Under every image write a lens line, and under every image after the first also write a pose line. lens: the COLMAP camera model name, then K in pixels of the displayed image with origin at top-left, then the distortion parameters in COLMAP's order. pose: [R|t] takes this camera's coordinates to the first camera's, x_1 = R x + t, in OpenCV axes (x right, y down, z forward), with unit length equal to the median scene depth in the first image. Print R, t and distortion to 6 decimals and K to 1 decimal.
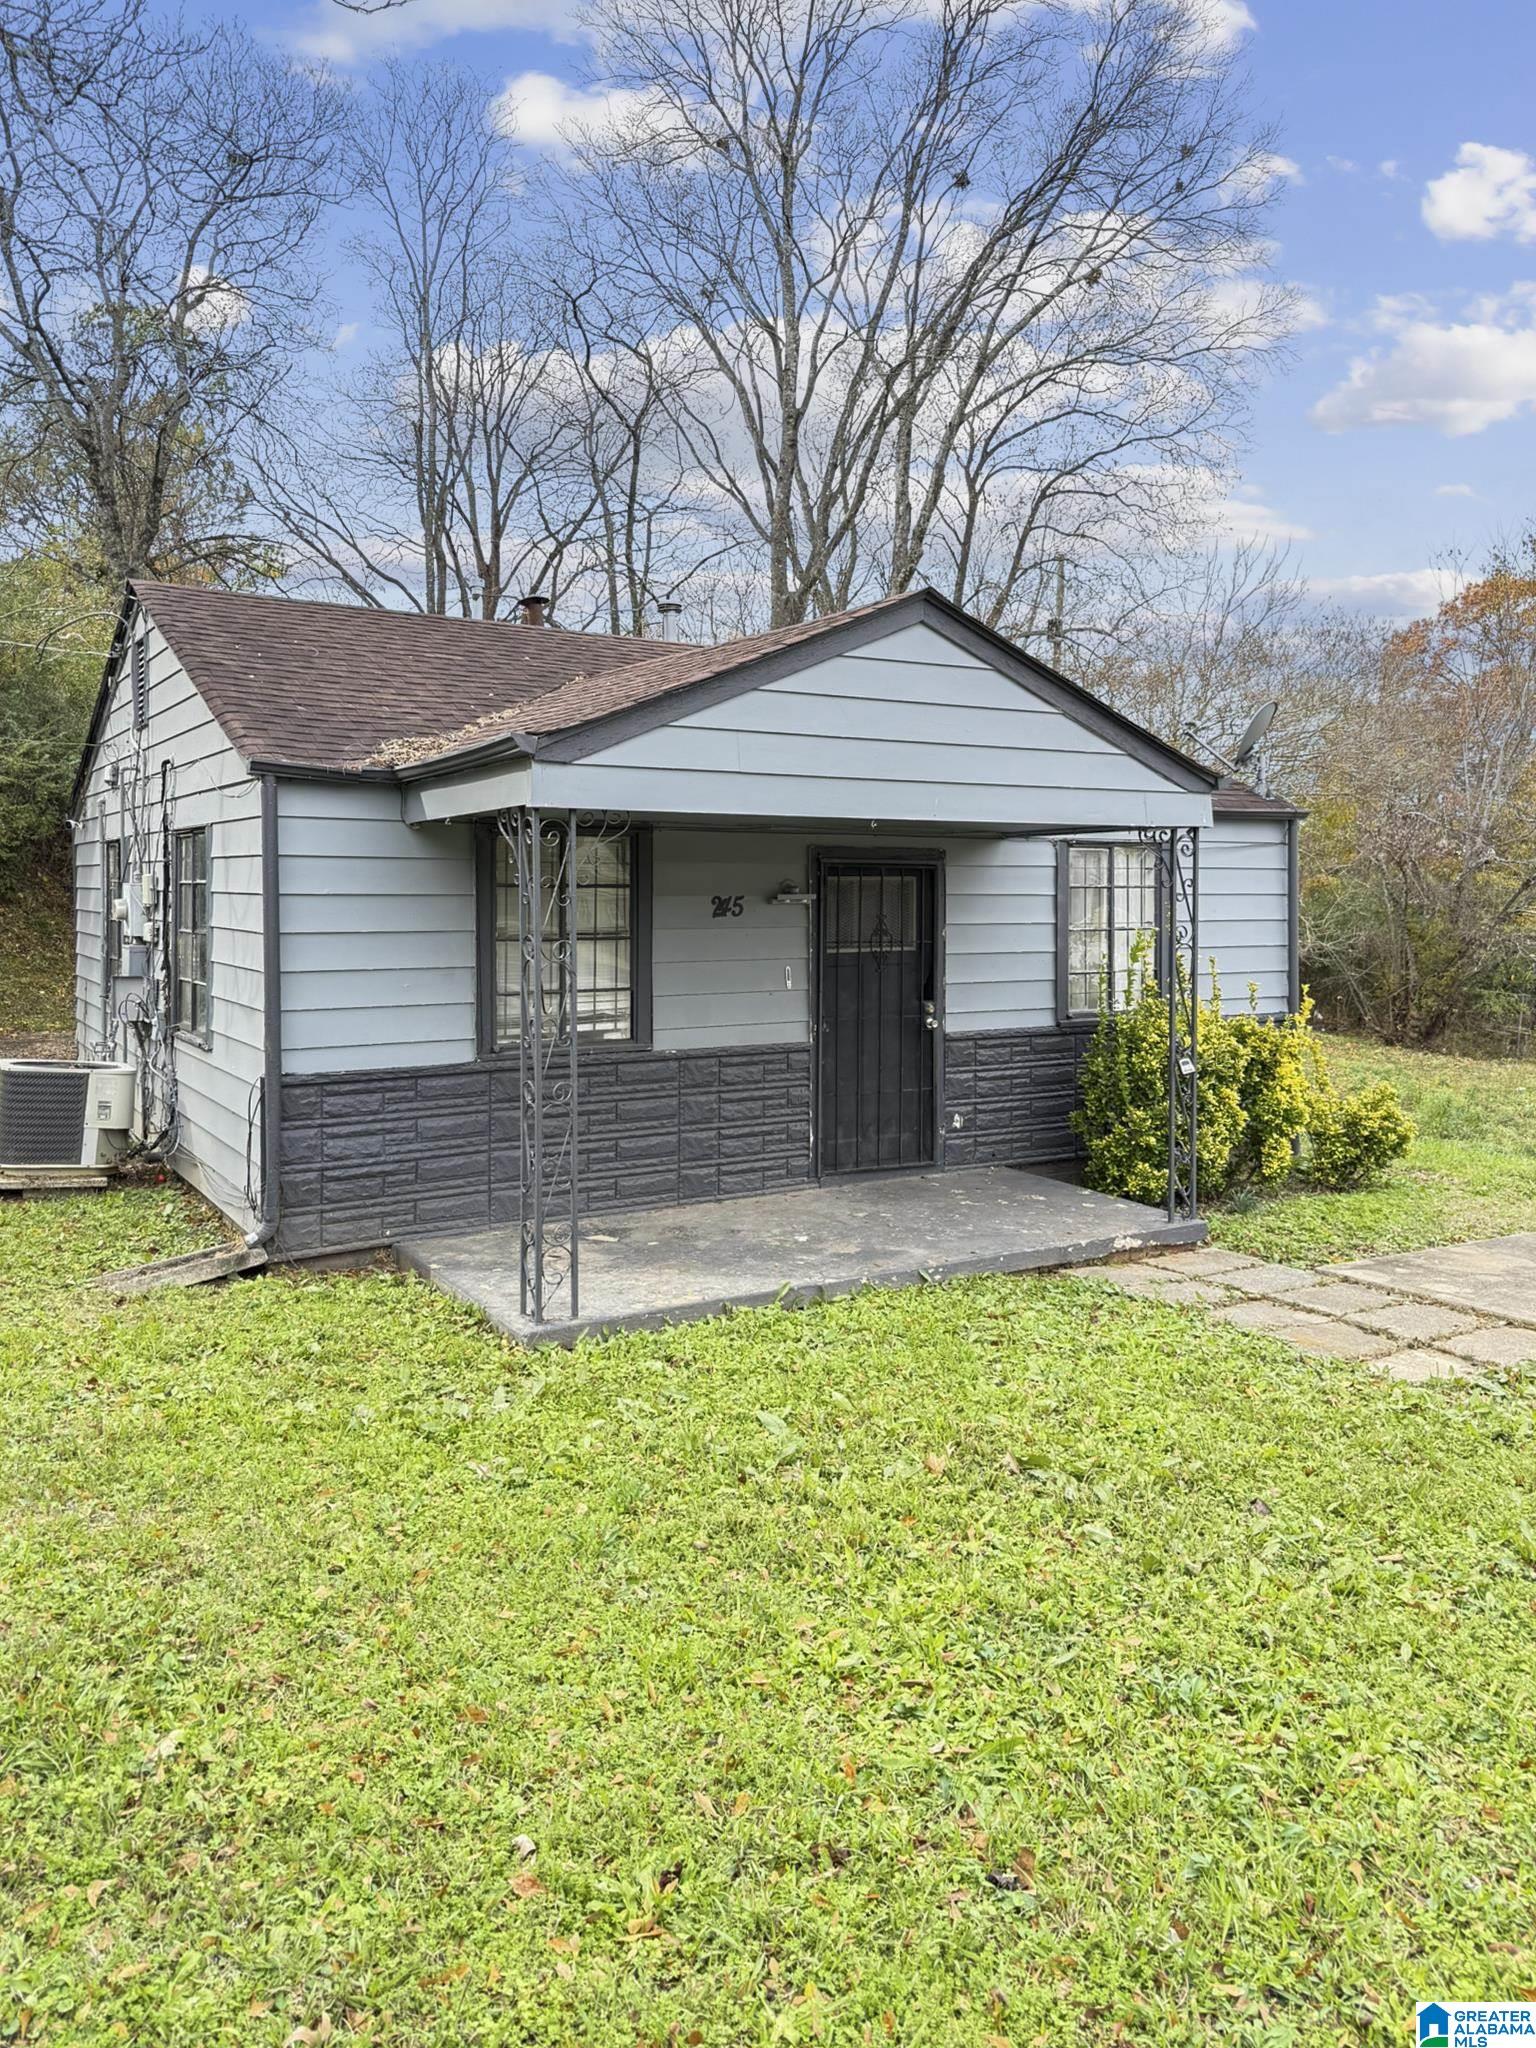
lens RADIAL K [[1471.4, 0, 762.1], [0, 1471.4, 974.5], [0, 0, 1]] dist [0.111745, -0.000496]
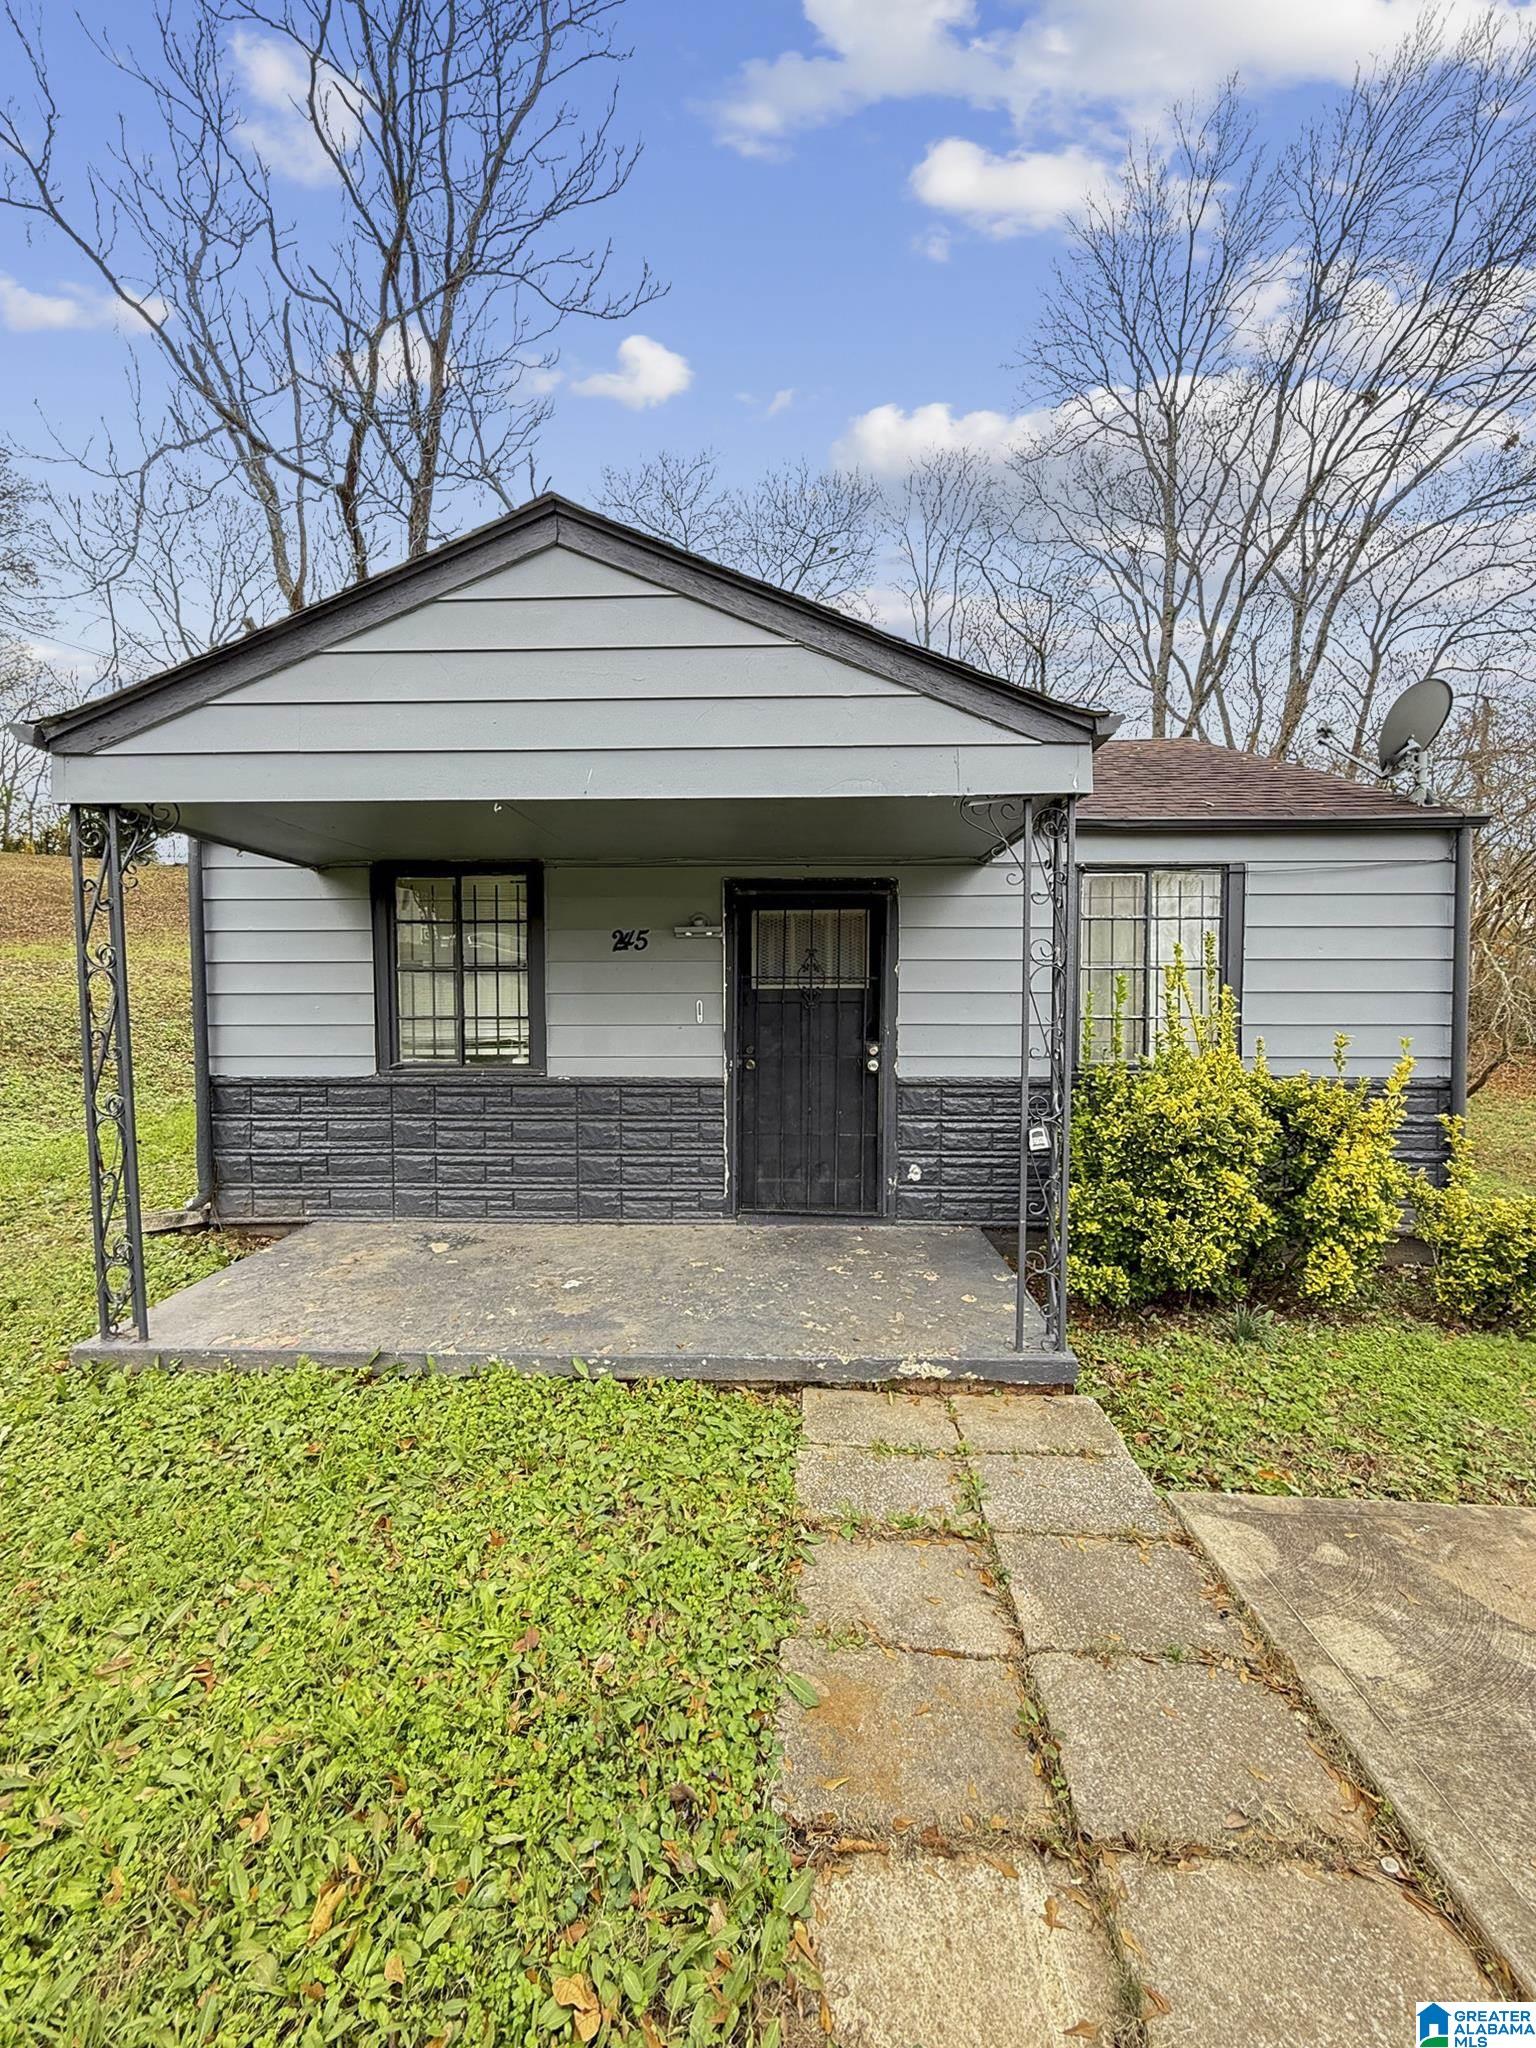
lens RADIAL K [[810.2, 0, 771.5], [0, 810.2, 1051.3], [0, 0, 1]] dist [-0.002722, -0.000073]
pose [[0.835767, 0.037688, -0.547789, 0.360820], [-0.028033, 0.999269, 0.025980, 0.013112], [0.548368, -0.006357, 0.836213, 0.568370]]
